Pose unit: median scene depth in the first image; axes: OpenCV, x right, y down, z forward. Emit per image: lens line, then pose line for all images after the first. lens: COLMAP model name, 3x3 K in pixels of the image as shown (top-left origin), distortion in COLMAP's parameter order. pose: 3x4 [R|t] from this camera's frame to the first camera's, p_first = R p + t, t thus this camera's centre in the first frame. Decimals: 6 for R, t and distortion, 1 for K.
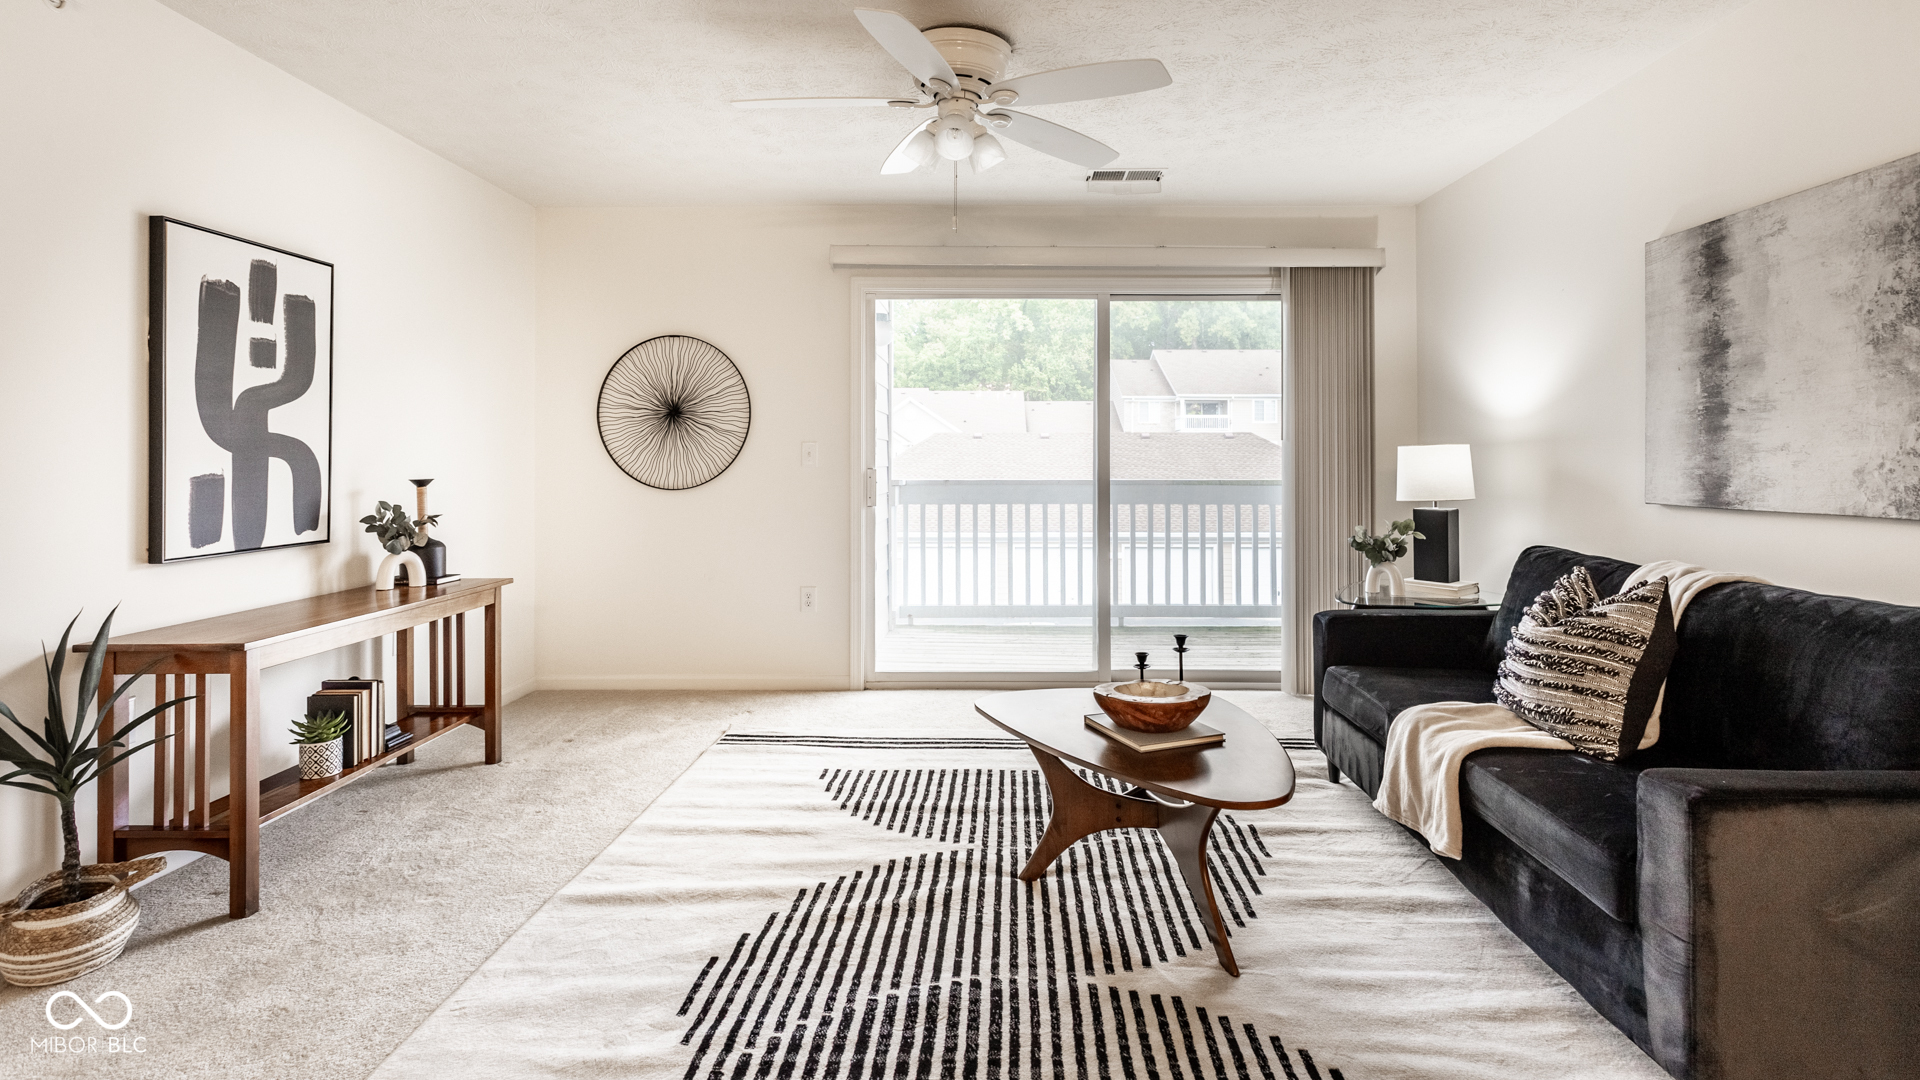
lens RADIAL K [[927.5, 0, 974.6], [0, 927.5, 456.9], [0, 0, 1]] dist [0.004202, -0.003157]
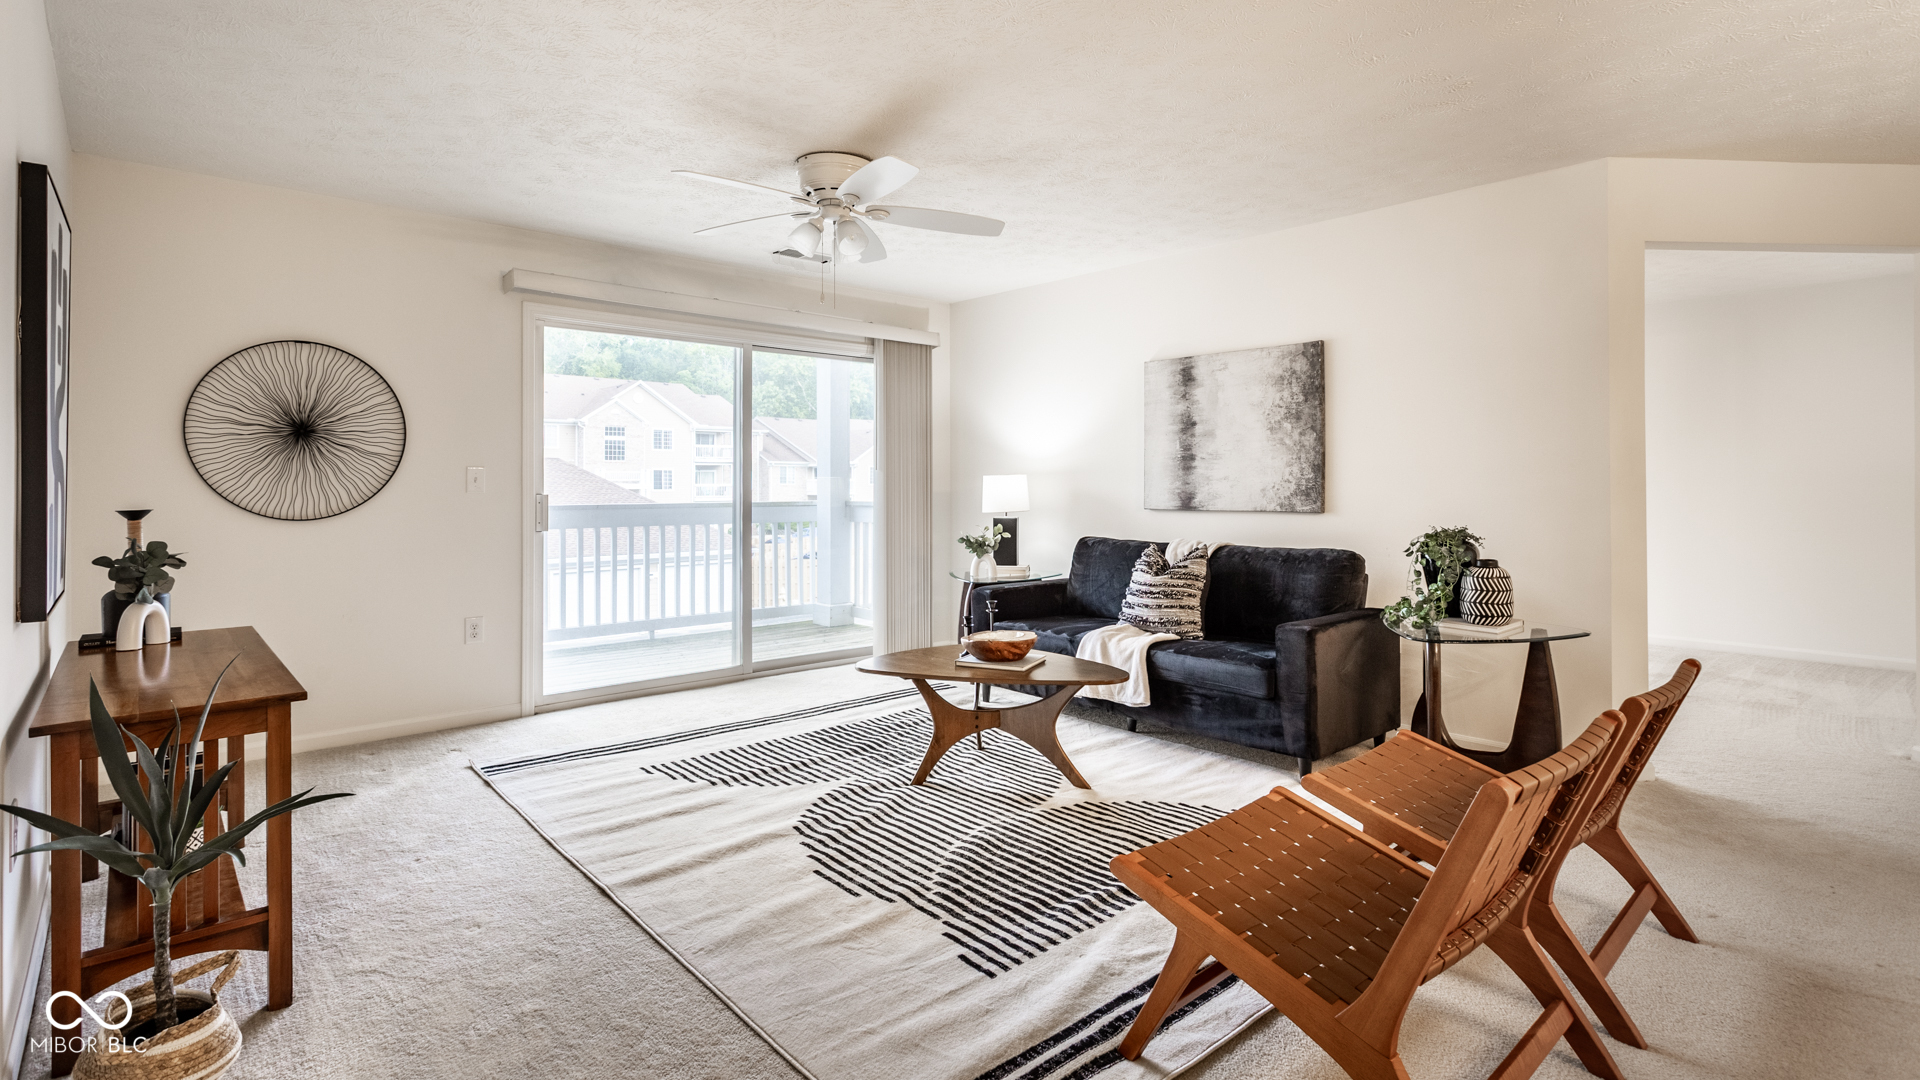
lens RADIAL K [[927.5, 0, 938.4], [0, 927.5, 481.3], [0, 0, 1]] dist [0.004202, -0.003157]
pose [[0.744476, 0.001977, 0.667646, -0.818972], [-0.000809, 0.999998, -0.002059, 0.001104], [-0.667649, 0.000993, 0.744476, -0.058873]]
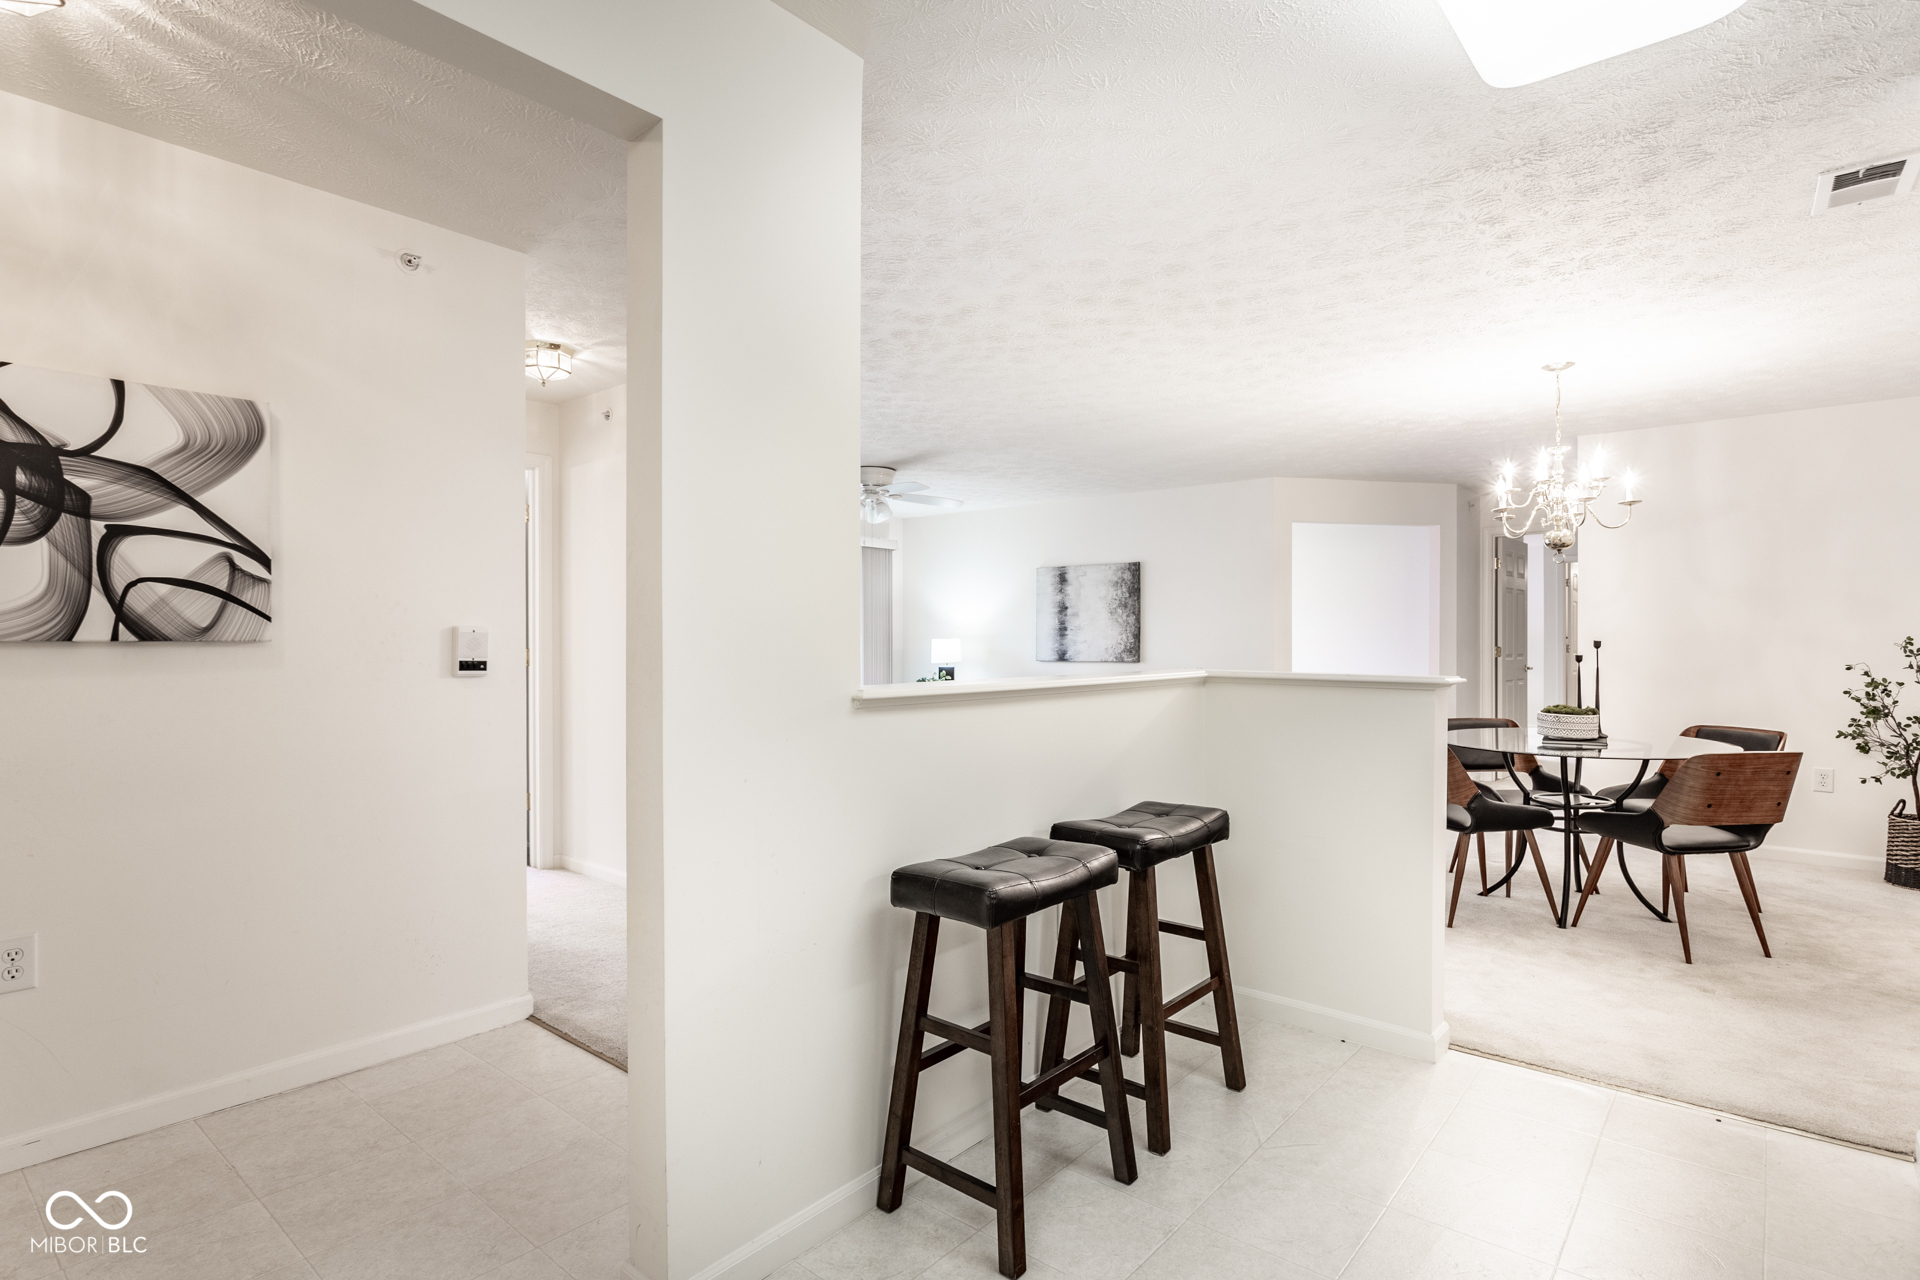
lens RADIAL K [[993.1, 0, 933.4], [0, 993.1, 639.6], [0, 0, 1]] dist [-0.002915, -0.001085]
pose [[0.652318, 0.002770, 0.757940, -1.917032], [-0.004081, 0.999992, -0.000142, -0.013084], [-0.757935, -0.003000, 0.652324, -0.789459]]
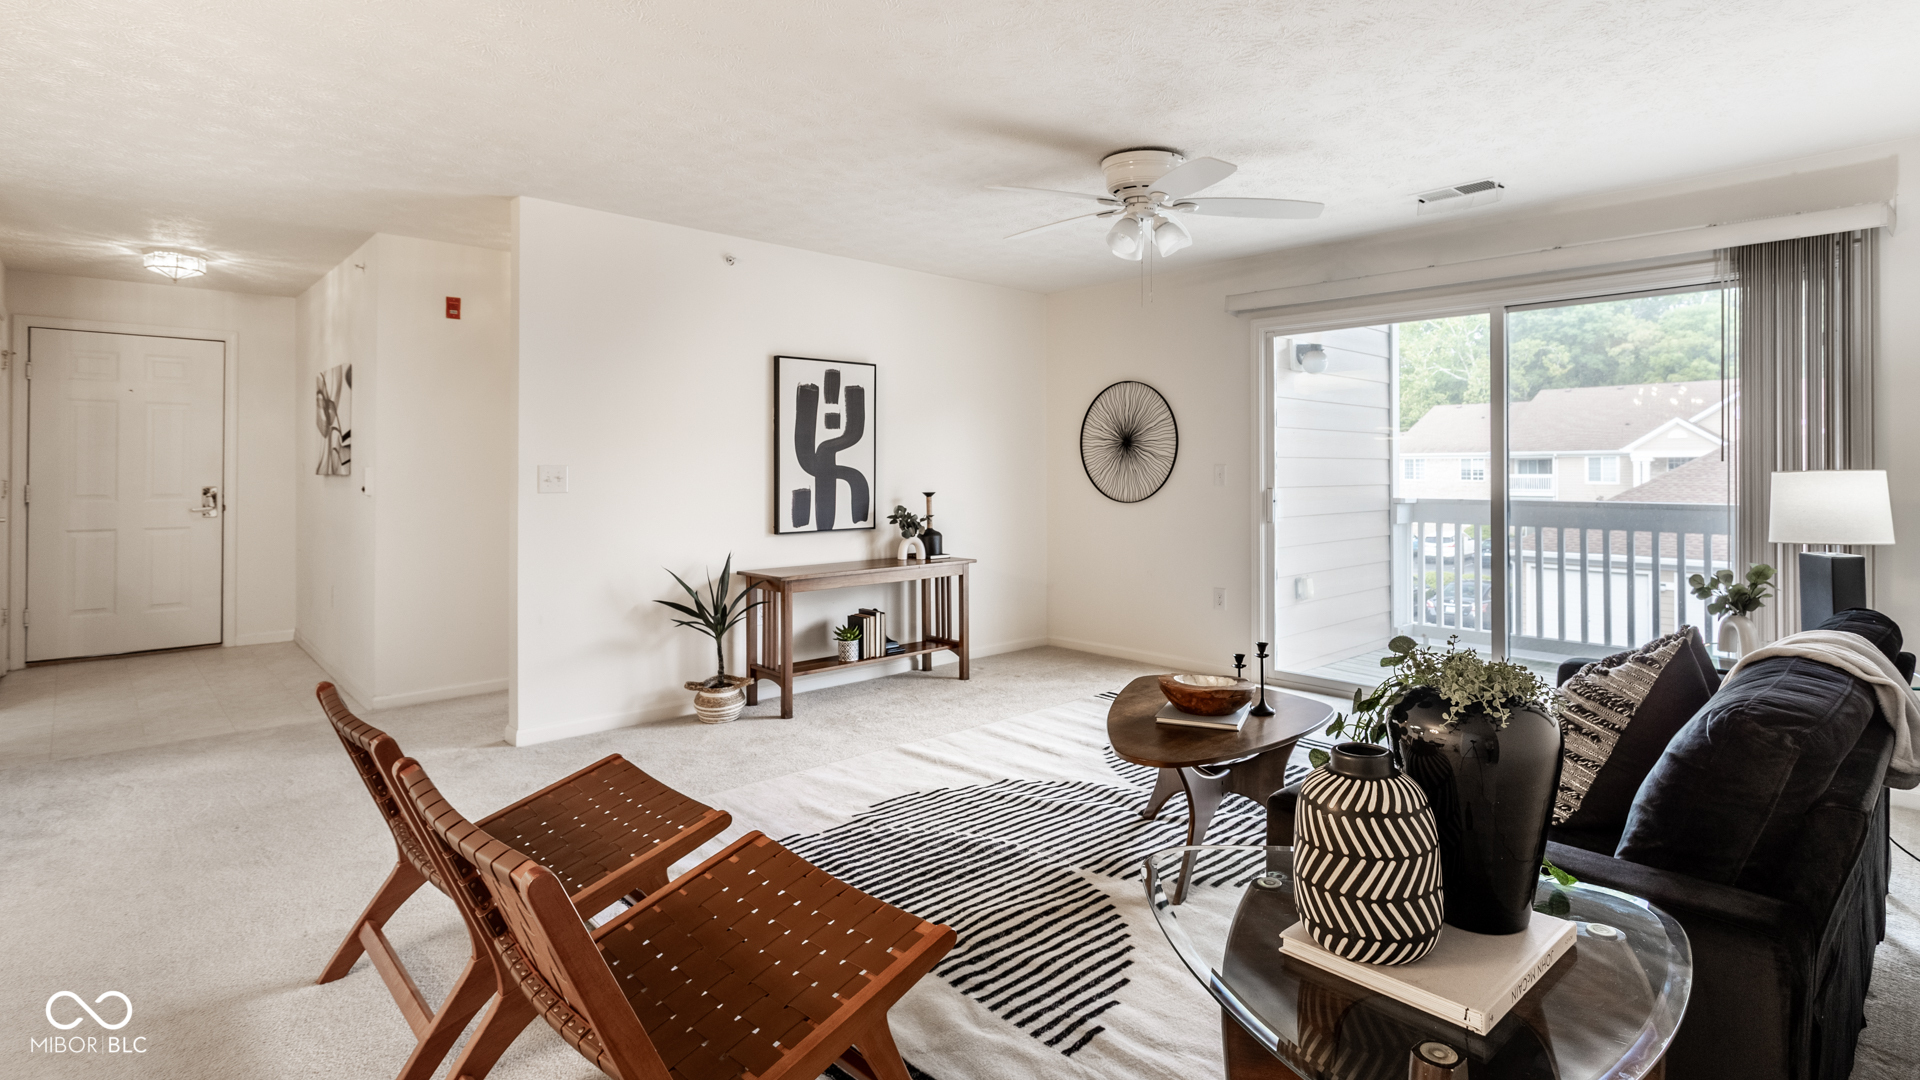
lens RADIAL K [[927.5, 0, 994.0], [0, 927.5, 466.0], [0, 0, 1]] dist [0.004202, -0.003157]
pose [[0.701880, -0.001398, -0.712294, 0.780023], [0.001586, 0.999999, -0.000399, -0.025160], [0.712293, -0.000850, 0.701881, -0.036916]]
